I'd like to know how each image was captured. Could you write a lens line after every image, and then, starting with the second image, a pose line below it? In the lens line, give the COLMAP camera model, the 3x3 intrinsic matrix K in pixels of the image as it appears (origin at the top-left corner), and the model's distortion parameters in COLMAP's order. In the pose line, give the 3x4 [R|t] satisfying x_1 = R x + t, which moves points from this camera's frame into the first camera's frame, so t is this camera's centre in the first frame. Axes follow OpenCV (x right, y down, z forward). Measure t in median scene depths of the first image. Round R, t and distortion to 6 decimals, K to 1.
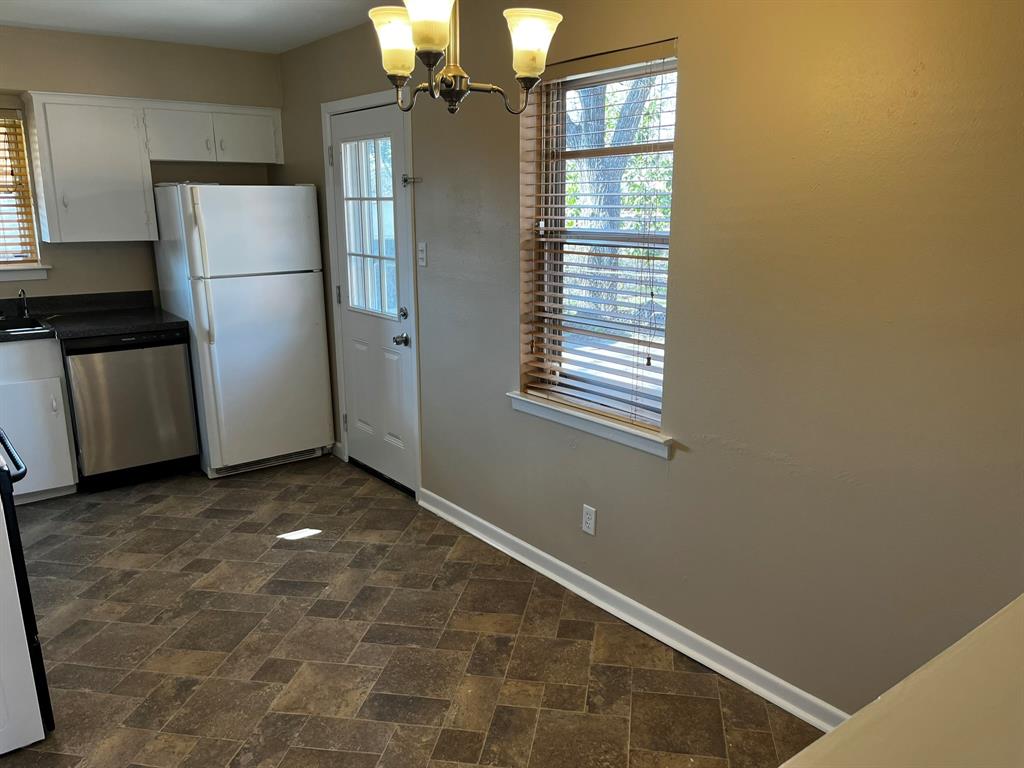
lens RADIAL K [[781.6, 0, 519.2], [0, 781.6, 382.3], [0, 0, 1]] dist [0.080497, -0.107342]
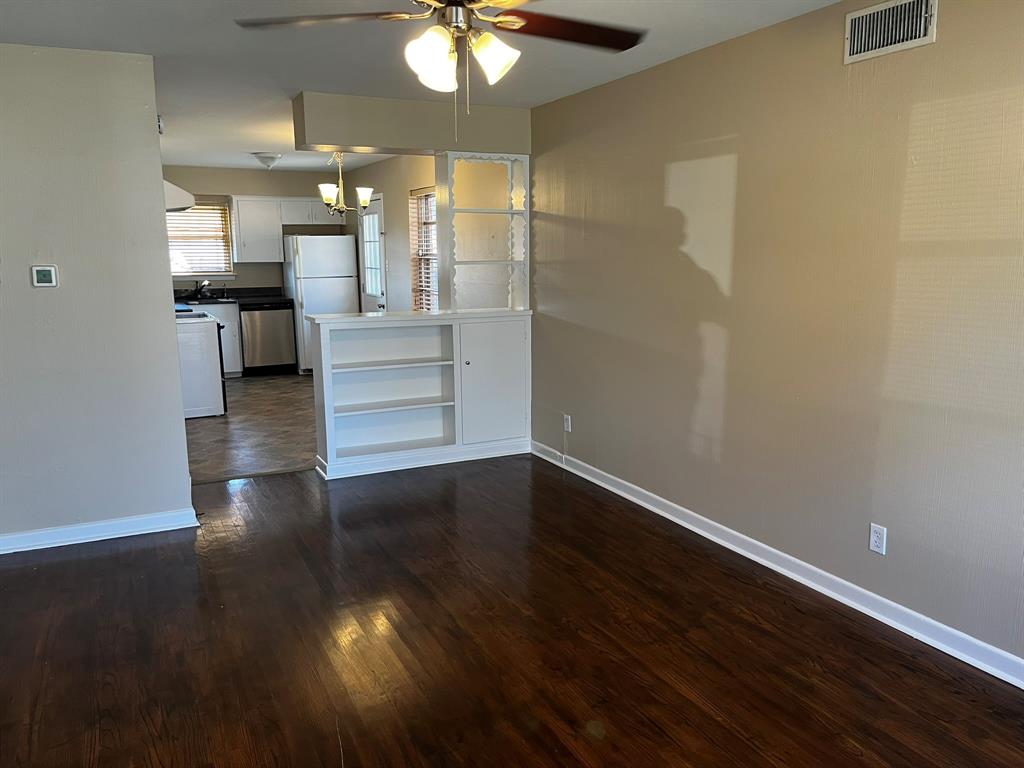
lens RADIAL K [[776.1, 0, 514.0], [0, 776.1, 382.2], [0, 0, 1]] dist [0.036855, -0.042127]
pose [[0.980779, 0.029291, -0.192911, 0.582309], [-0.038800, 0.998201, -0.045703, 0.222230], [0.191225, 0.052310, 0.980151, -0.944246]]
